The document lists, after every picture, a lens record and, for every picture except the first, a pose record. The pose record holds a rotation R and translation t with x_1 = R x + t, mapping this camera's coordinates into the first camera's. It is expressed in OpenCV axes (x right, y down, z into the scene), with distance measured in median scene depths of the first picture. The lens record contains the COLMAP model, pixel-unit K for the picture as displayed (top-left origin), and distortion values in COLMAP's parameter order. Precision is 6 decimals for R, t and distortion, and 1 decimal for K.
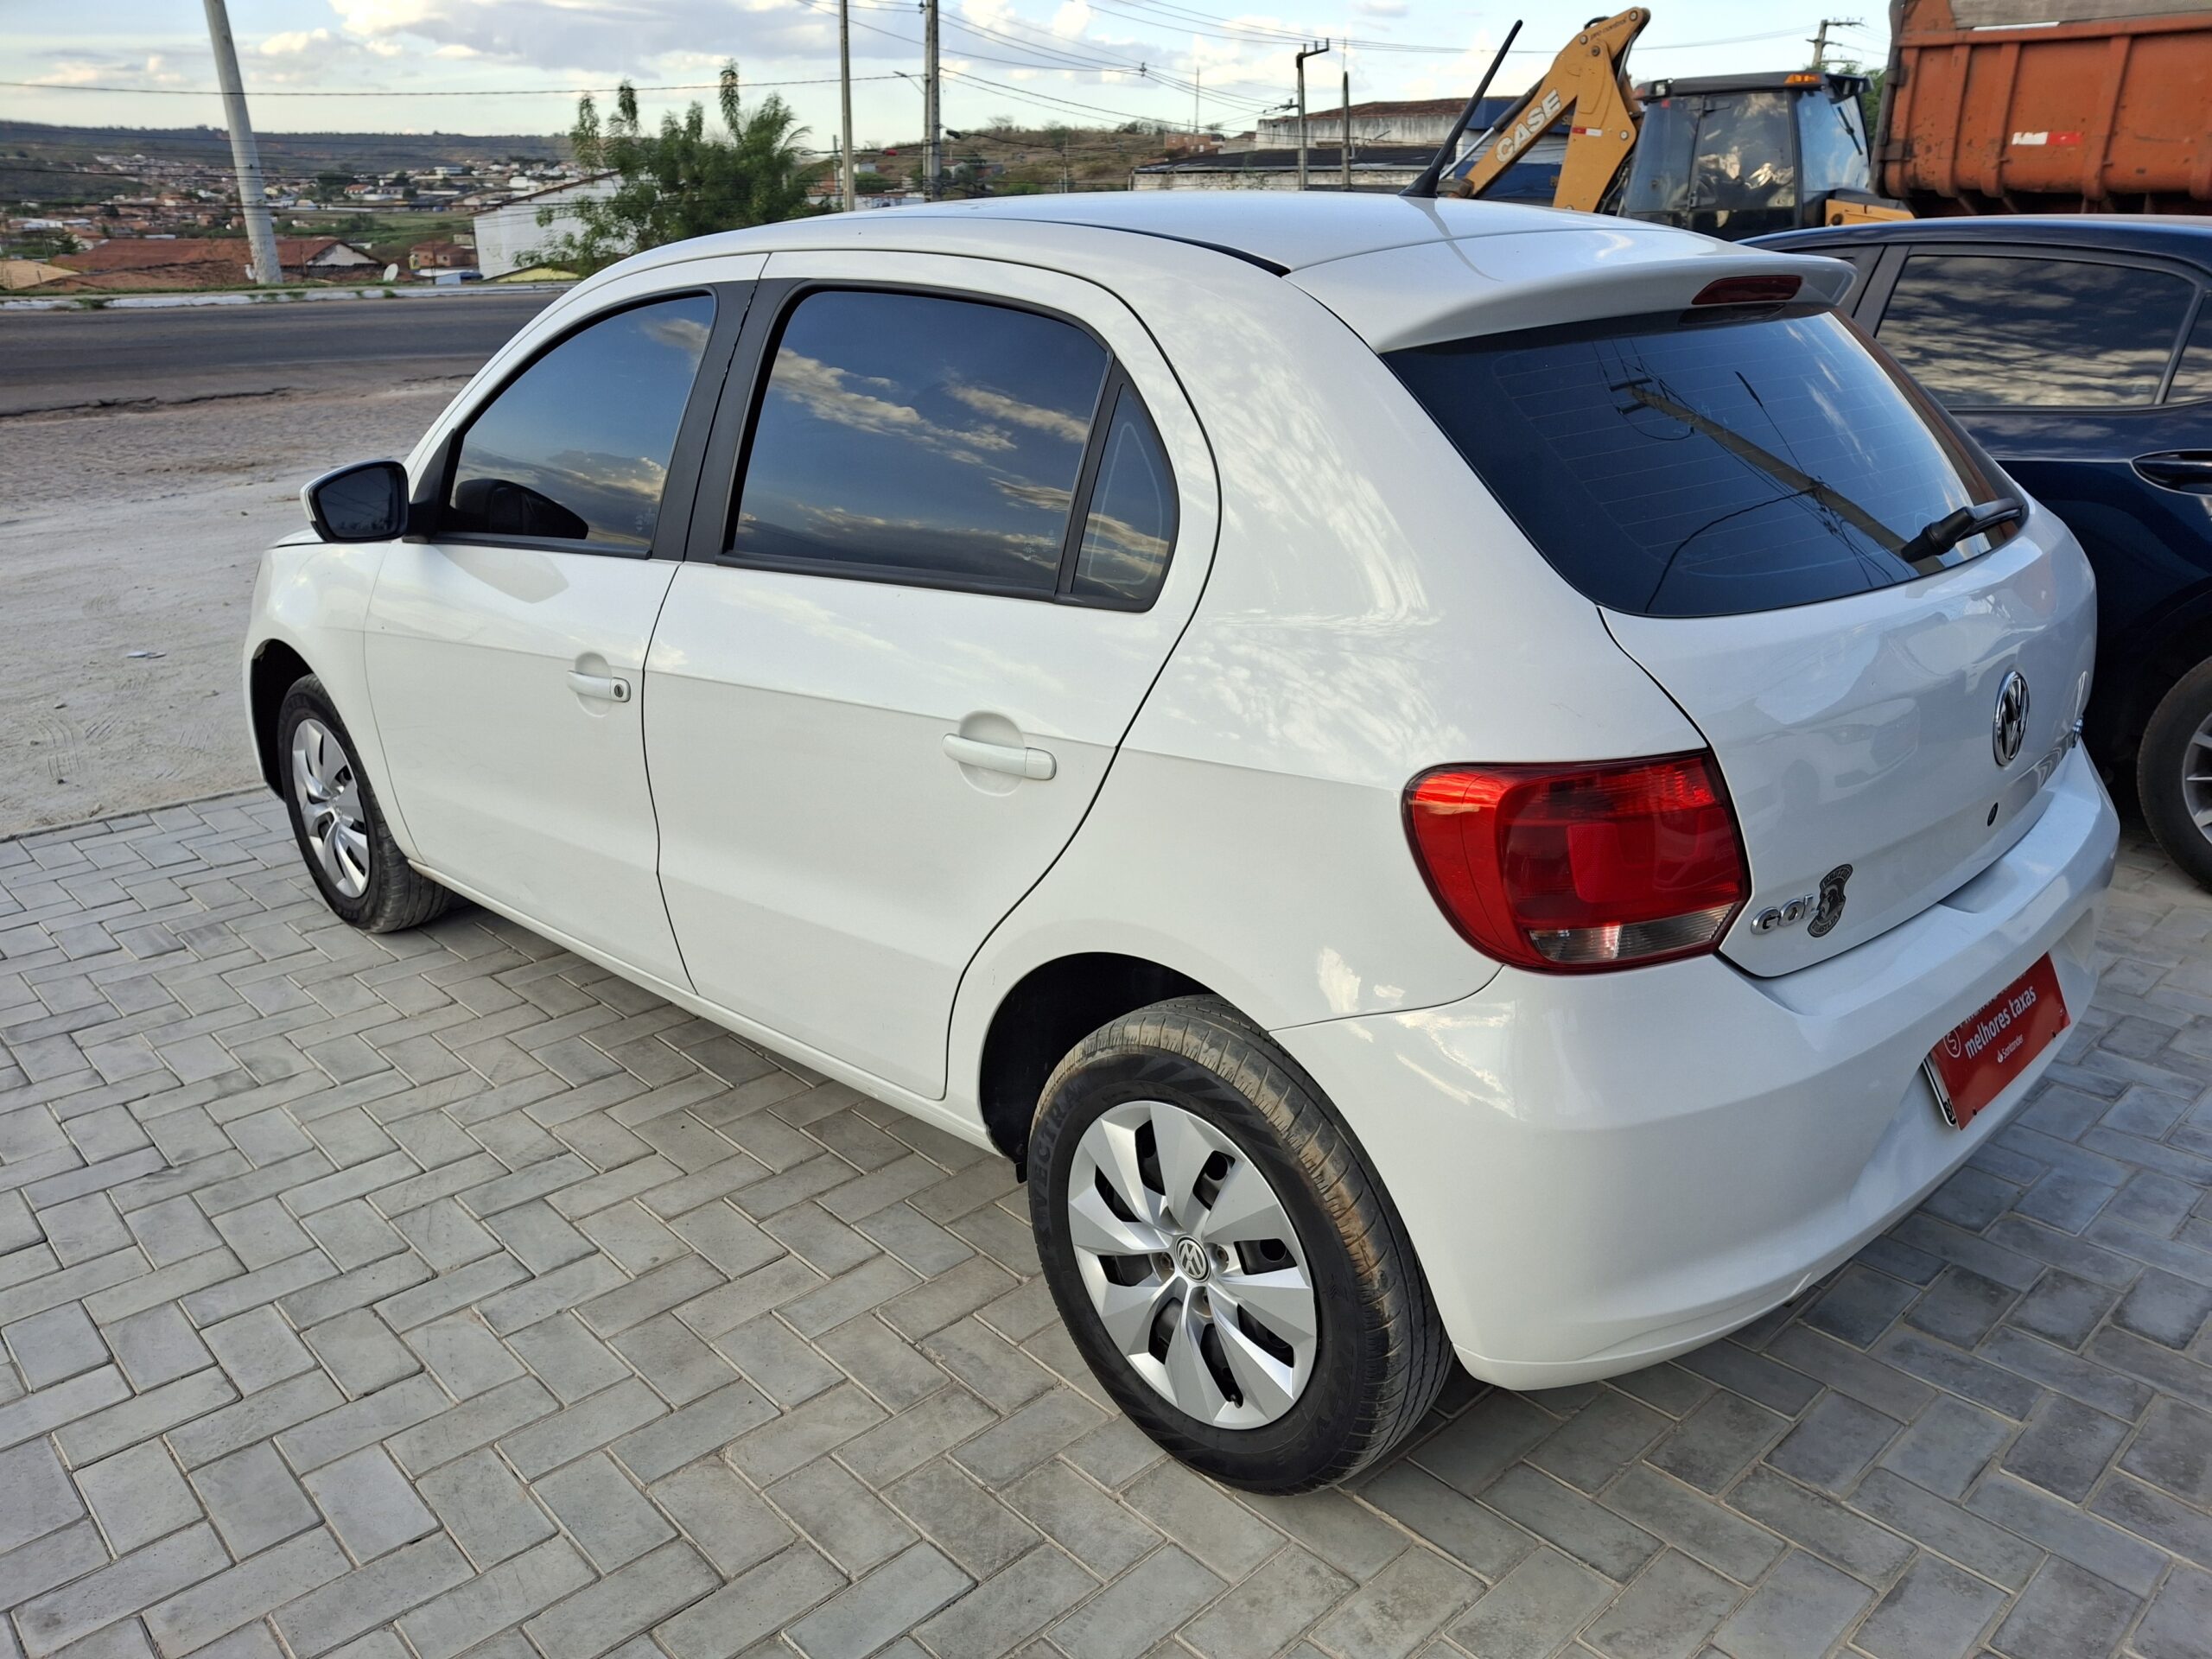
lens RADIAL K [[1666.3, 0, 1121.7], [0, 1666.3, 850.9], [0, 0, 1]] dist [-0.007627, -0.005074]
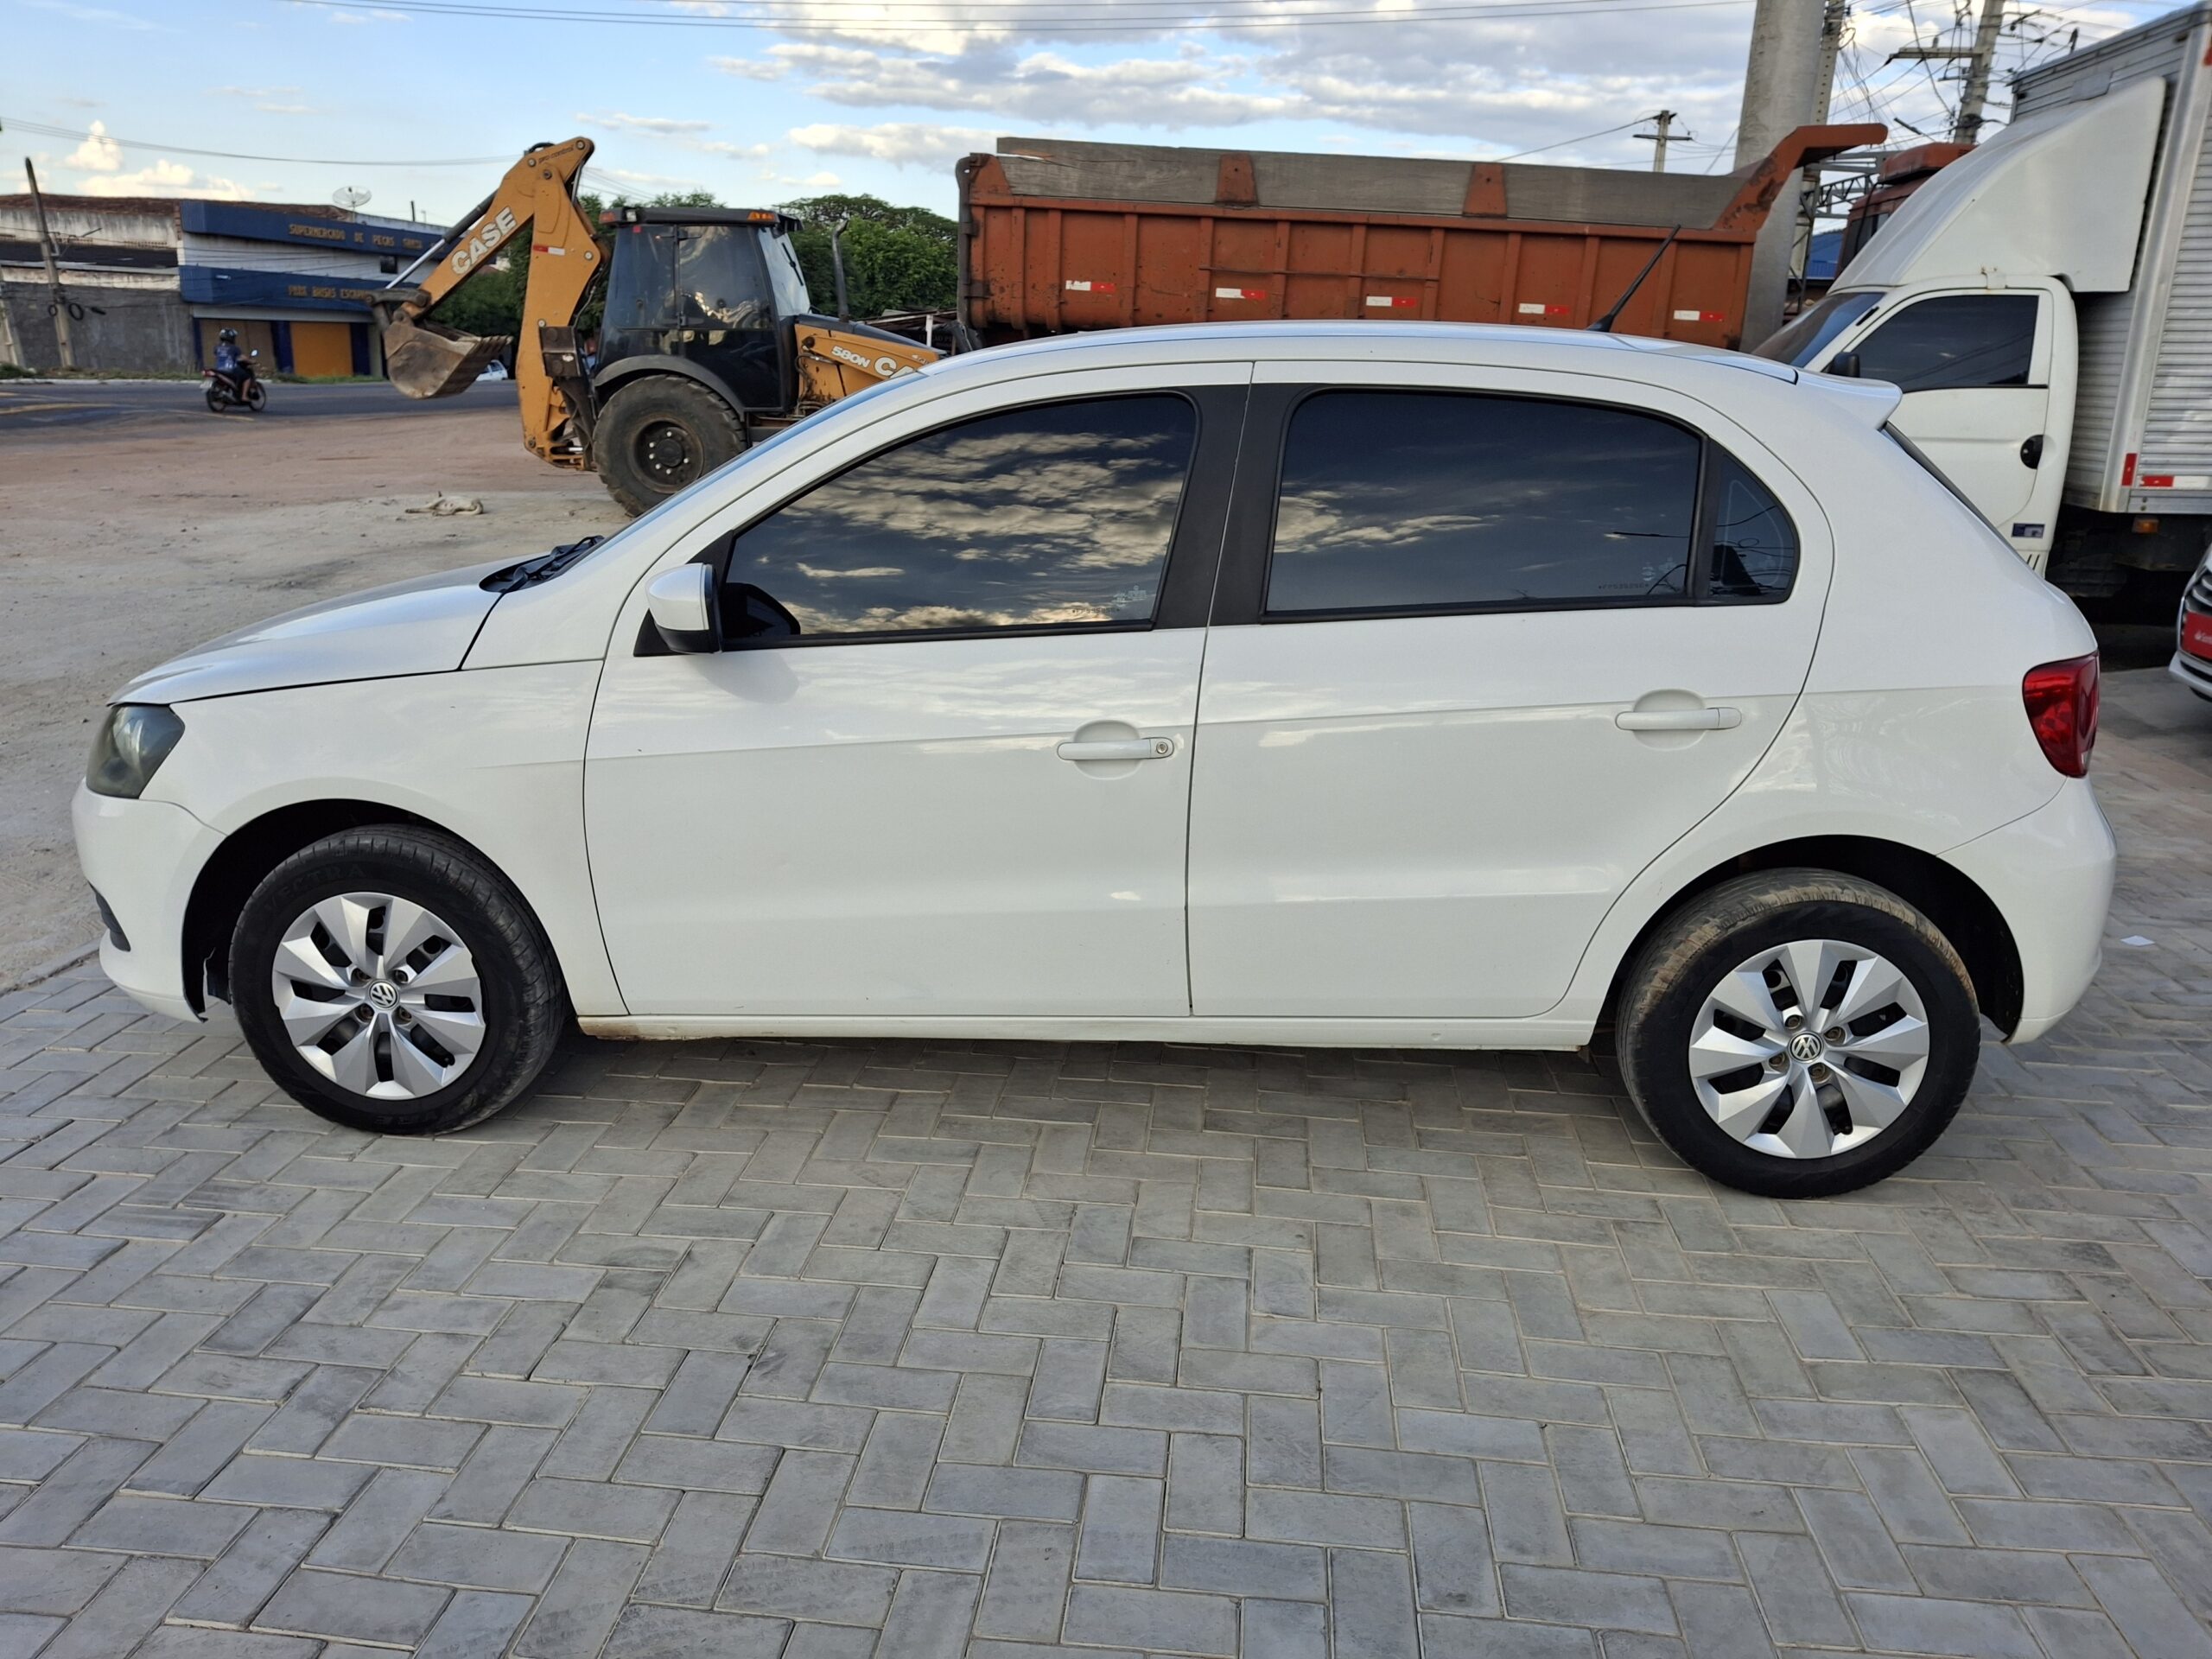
lens RADIAL K [[1666.3, 0, 1104.4], [0, 1666.3, 868.5], [0, 0, 1]] dist [-0.007627, -0.005074]
pose [[0.757925, -0.166421, 0.630757, -0.319880], [0.199710, 0.979680, 0.018509, -0.014339], [-0.621020, 0.111940, 0.775760, 0.055106]]
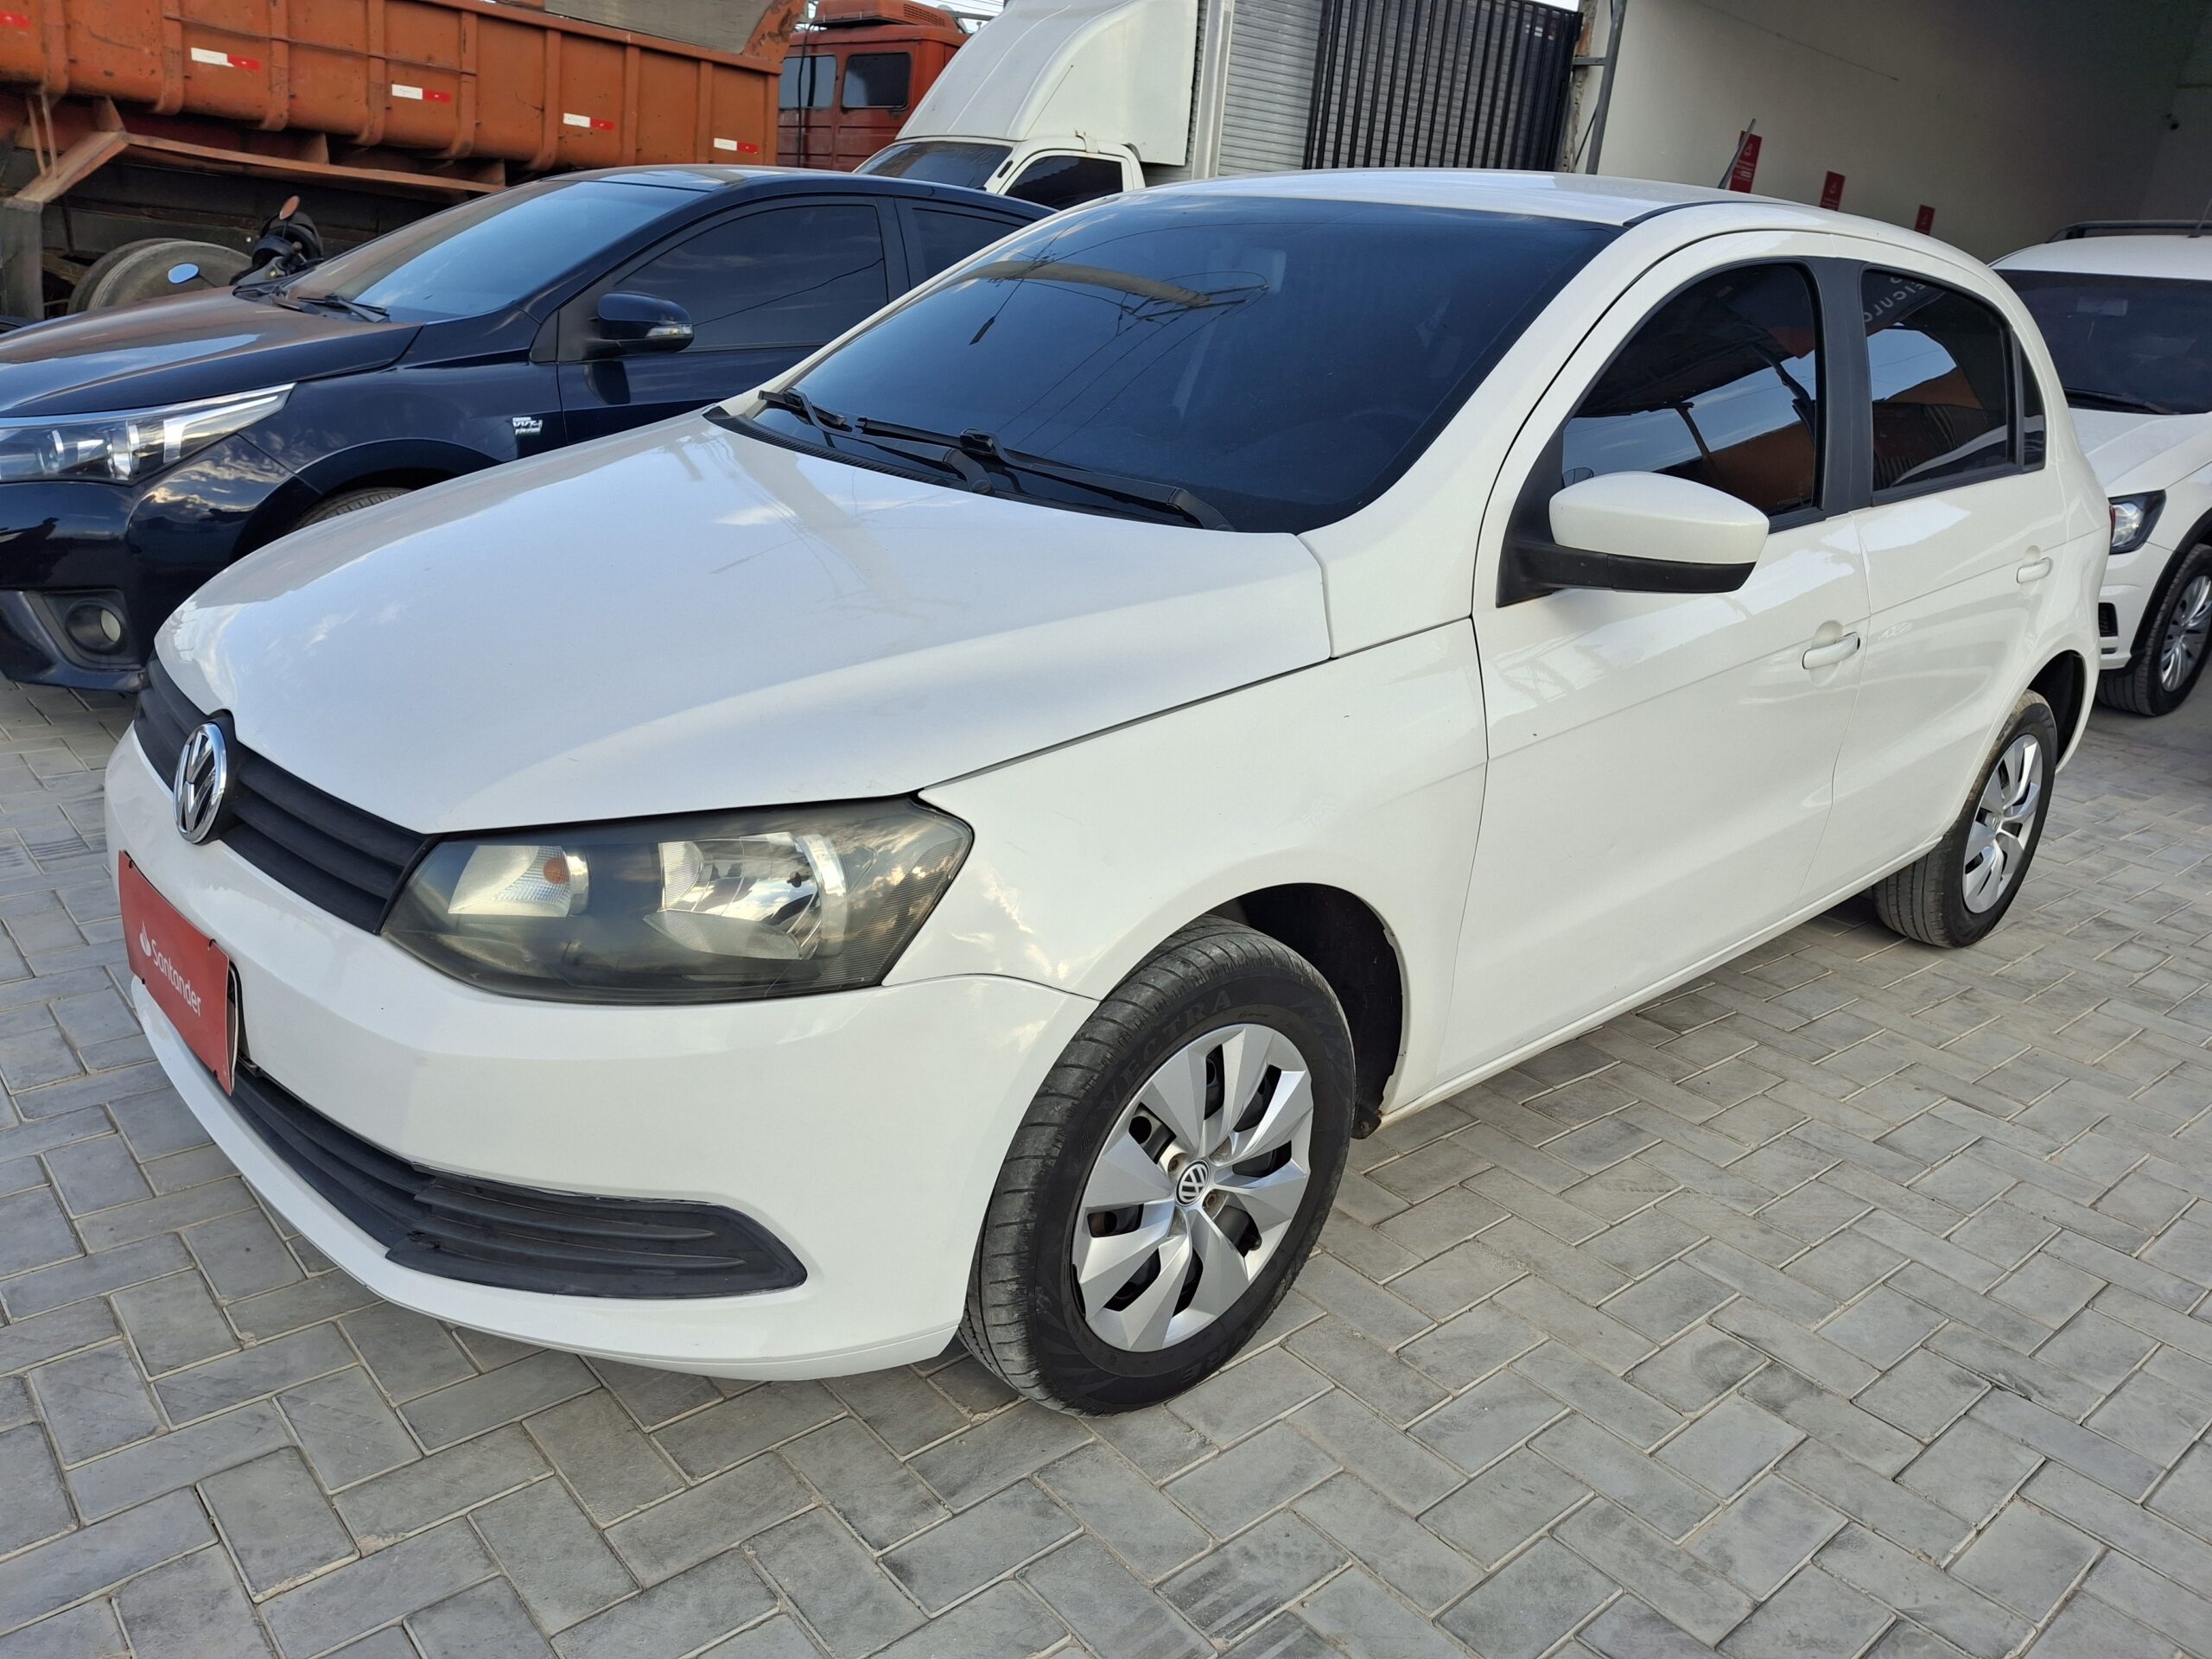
lens RADIAL K [[1666.3, 0, 1124.9], [0, 1666.3, 794.1], [0, 0, 1]] dist [-0.007627, -0.005074]
pose [[0.026900, -0.294626, 0.955234, -0.425463], [0.257264, 0.925433, 0.278190, -0.135407], [-0.965967, 0.238264, 0.100690, 0.422592]]
